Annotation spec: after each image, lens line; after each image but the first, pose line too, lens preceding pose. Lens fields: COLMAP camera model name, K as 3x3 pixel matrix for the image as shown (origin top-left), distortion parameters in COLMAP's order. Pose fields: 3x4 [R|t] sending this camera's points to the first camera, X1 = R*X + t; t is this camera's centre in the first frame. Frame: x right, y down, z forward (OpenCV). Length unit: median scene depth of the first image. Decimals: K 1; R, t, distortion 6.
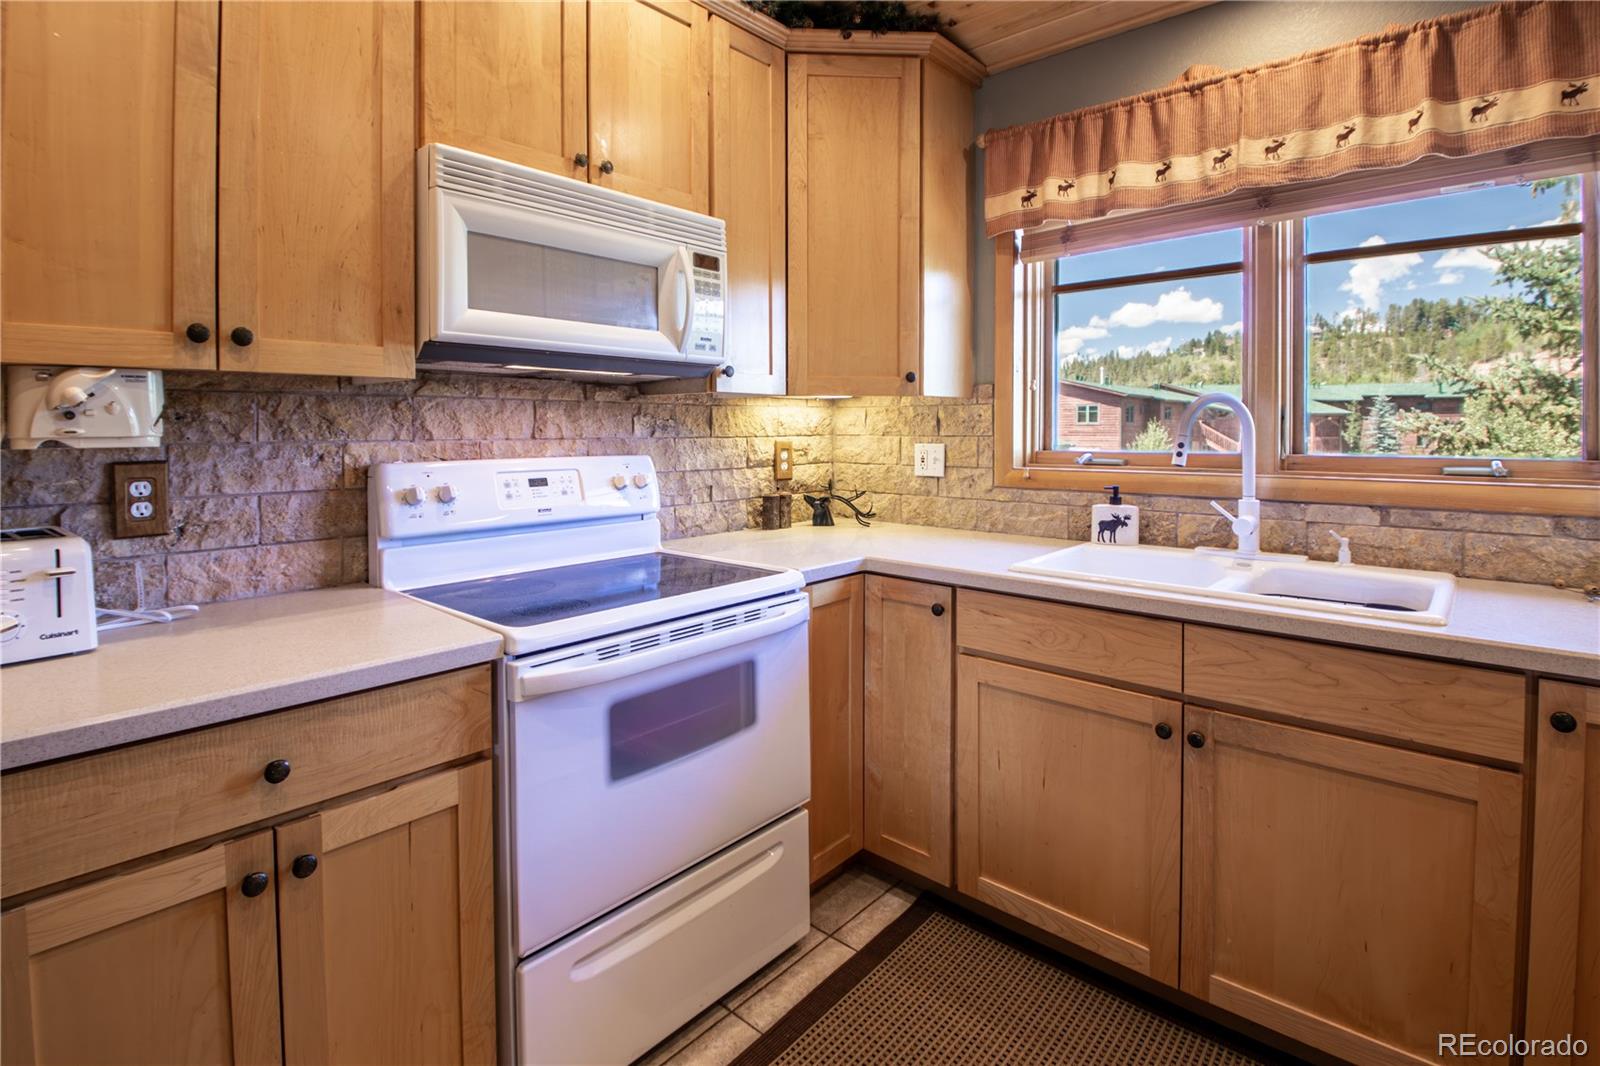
lens RADIAL K [[783.6, 0, 831.3], [0, 783.6, 447.0], [0, 0, 1]] dist [-0.003233, -0.029038]
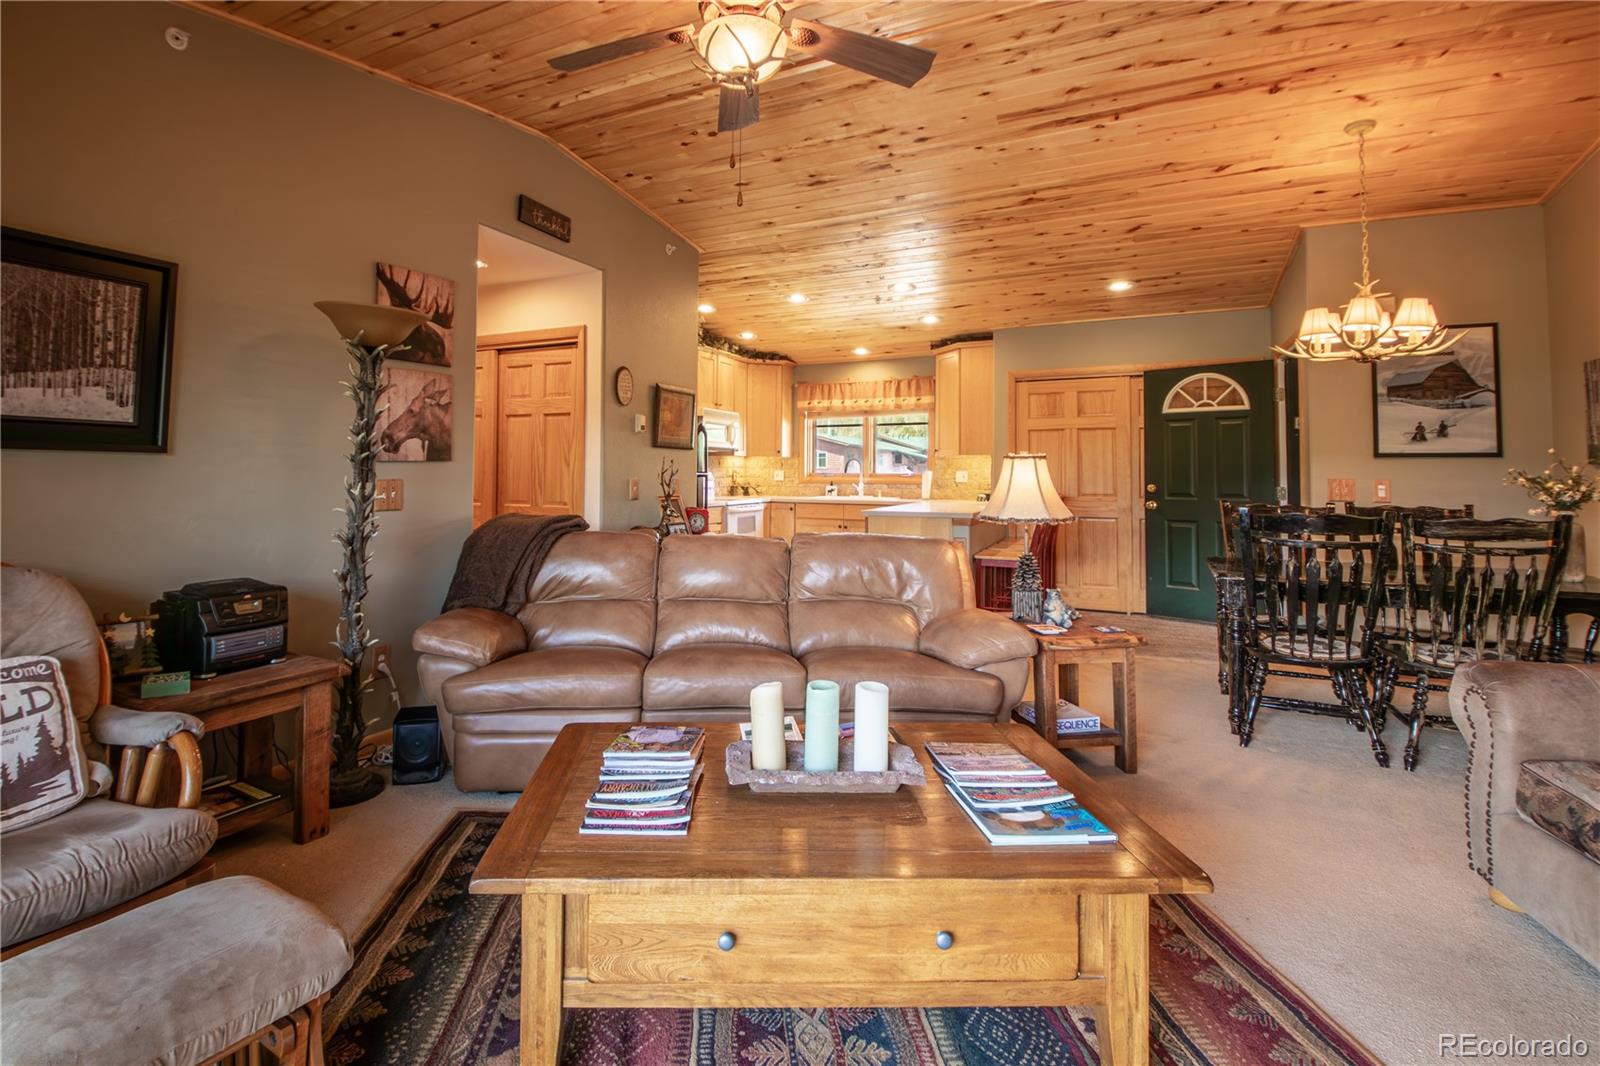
lens RADIAL K [[745.0, 0, 768.1], [0, 745.0, 480.6], [0, 0, 1]] dist [-0.001381, -0.000252]
pose [[0.969490, 0.003679, 0.245105, -0.925930], [-0.001085, 0.999942, -0.010717, 0.096050], [-0.245130, 0.010124, 0.969437, -2.733973]]
